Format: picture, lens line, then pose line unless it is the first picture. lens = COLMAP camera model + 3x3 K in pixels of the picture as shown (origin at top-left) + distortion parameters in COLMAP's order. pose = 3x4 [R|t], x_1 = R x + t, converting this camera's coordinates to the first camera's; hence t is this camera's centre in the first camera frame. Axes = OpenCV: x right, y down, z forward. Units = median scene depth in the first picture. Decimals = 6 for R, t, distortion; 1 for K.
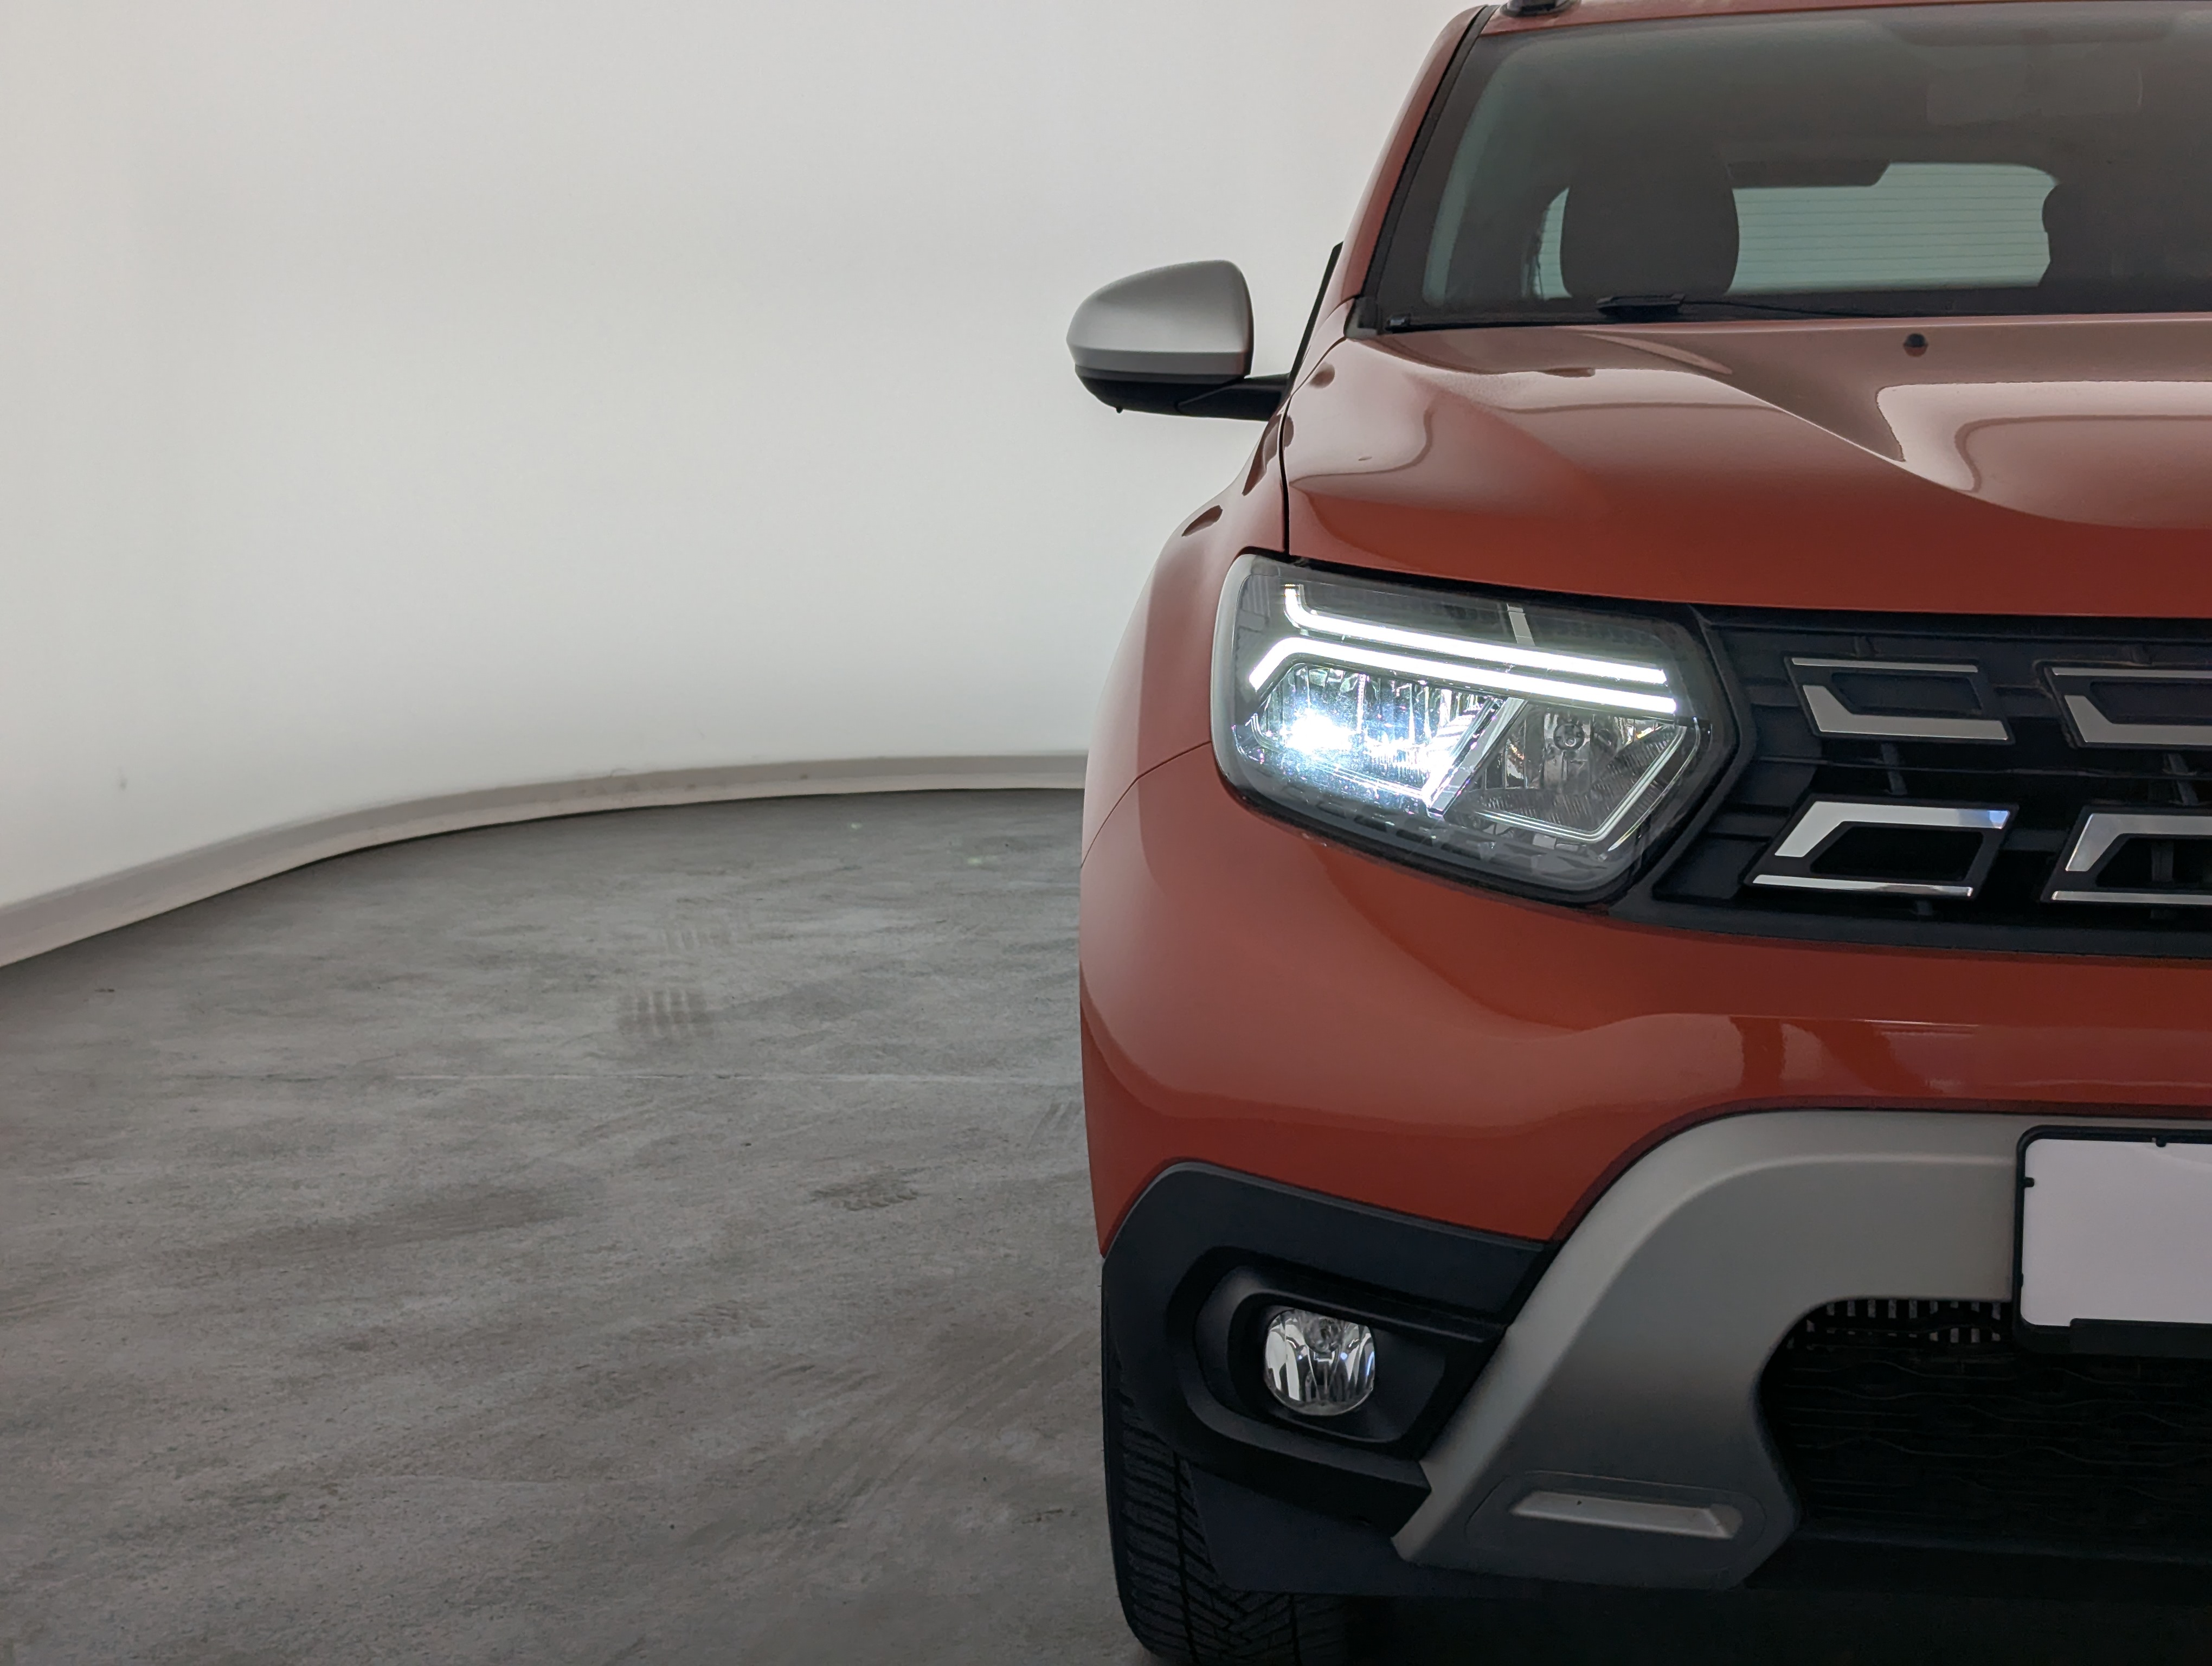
lens RADIAL K [[2727.0, 0, 1282.4], [0, 2727.0, 826.5], [0, 0, 1]] dist [0.029395, 0.022979]
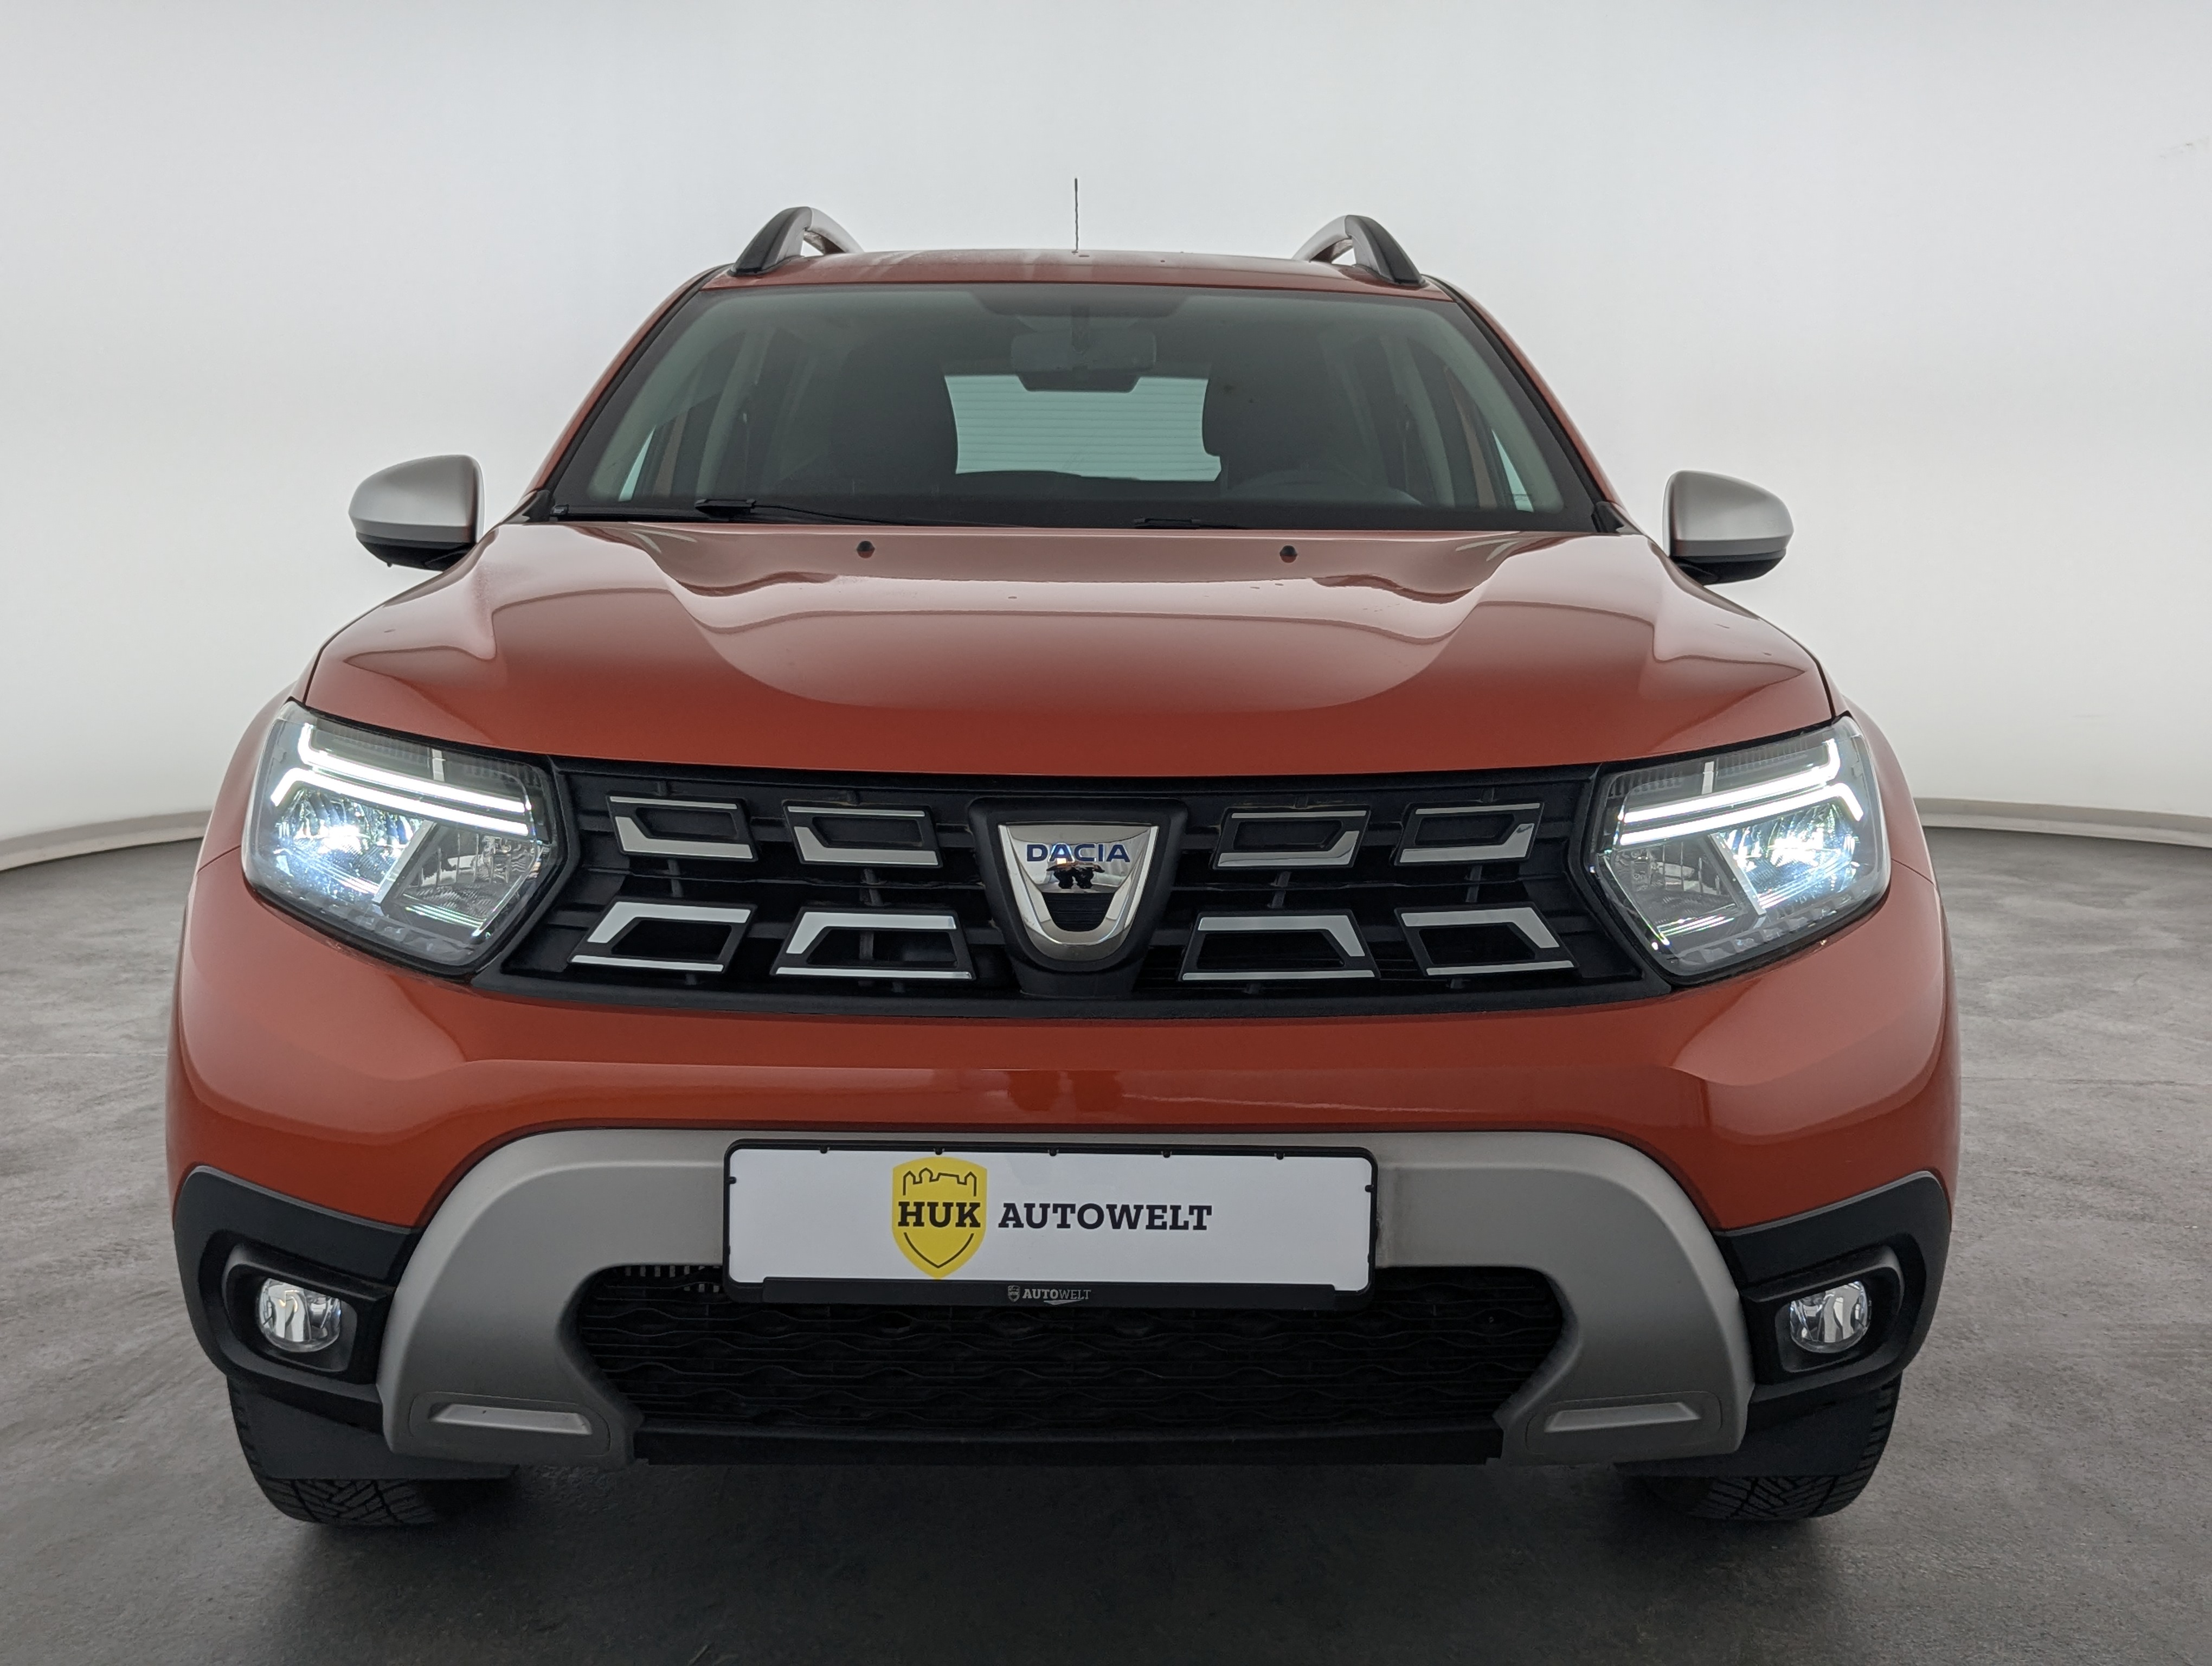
lens RADIAL K [[2043.9, 0, 1136.1], [0, 2043.9, 830.7], [0, 0, 1]] dist [0.032631, -0.014234]
pose [[0.993384, 0.004410, 0.114755, 0.326495], [-0.004325, 0.999990, -0.000992, -0.043844], [-0.114758, 0.000489, 0.993393, -0.055621]]
